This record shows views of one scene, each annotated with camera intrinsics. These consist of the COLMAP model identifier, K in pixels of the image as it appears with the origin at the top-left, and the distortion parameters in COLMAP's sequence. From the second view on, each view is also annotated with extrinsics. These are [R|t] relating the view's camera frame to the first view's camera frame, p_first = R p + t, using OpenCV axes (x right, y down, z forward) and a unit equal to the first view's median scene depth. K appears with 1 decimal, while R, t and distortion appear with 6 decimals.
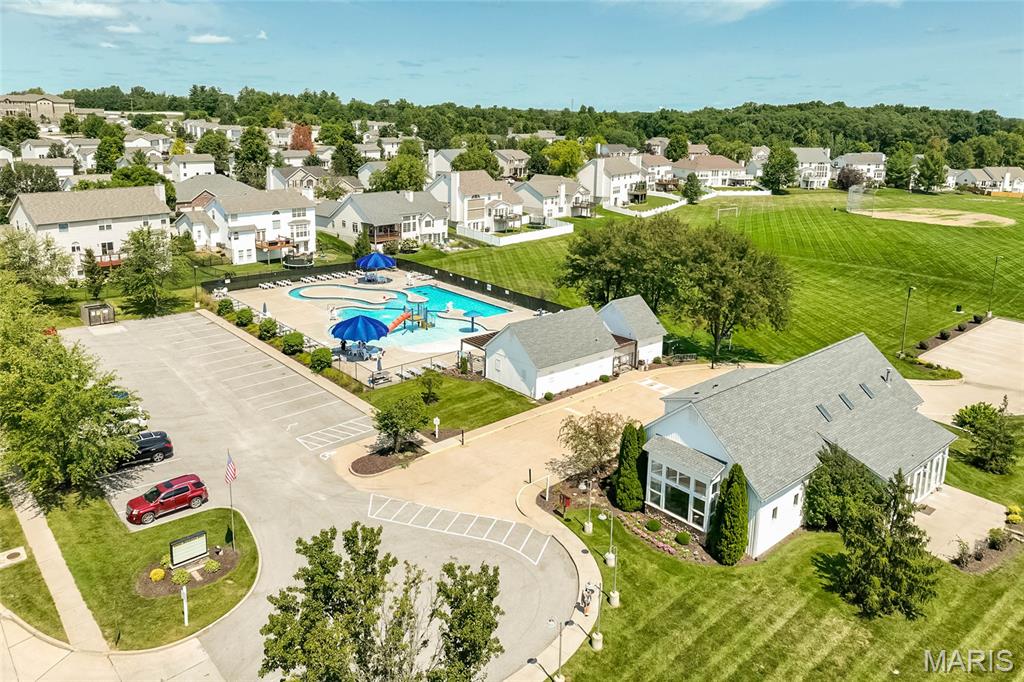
lens RADIAL K [[723.6, 0, 512.0], [0, 723.6, 341.0], [0, 0, 1]] dist [0.003431, -0.000106]
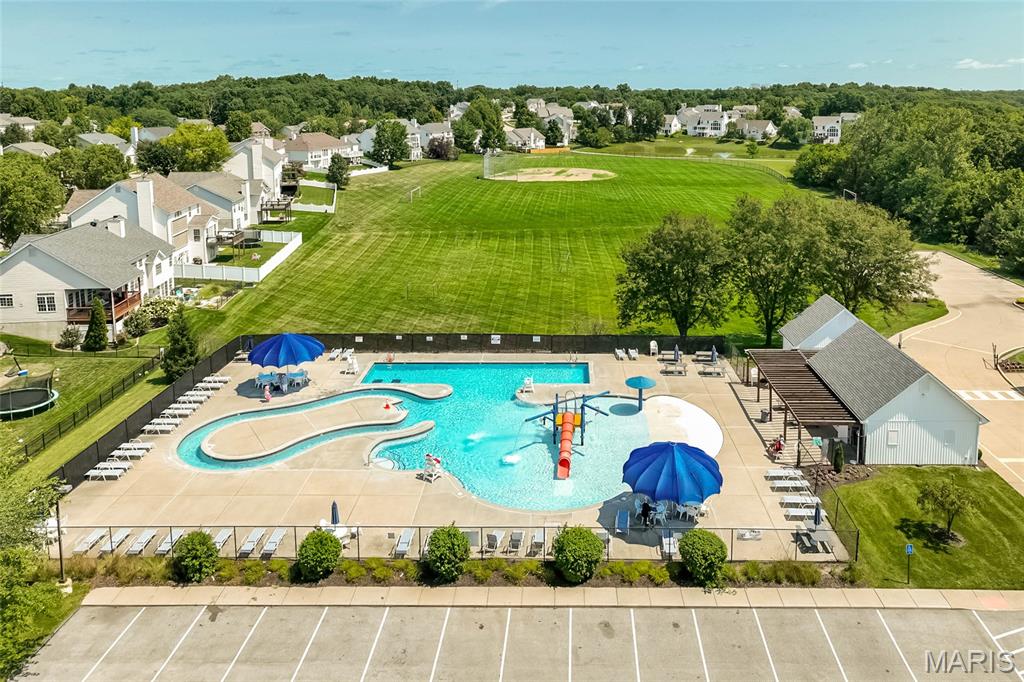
lens RADIAL K [[704.4, 0, 512.0], [0, 704.4, 341.0], [0, 0, 1]] dist [0.004255, 0.004812]
pose [[0.663227, -0.267431, 0.699007, -0.319093], [0.241537, 0.960486, 0.138297, -0.106530], [-0.708372, 0.077114, 0.701615, 0.359948]]
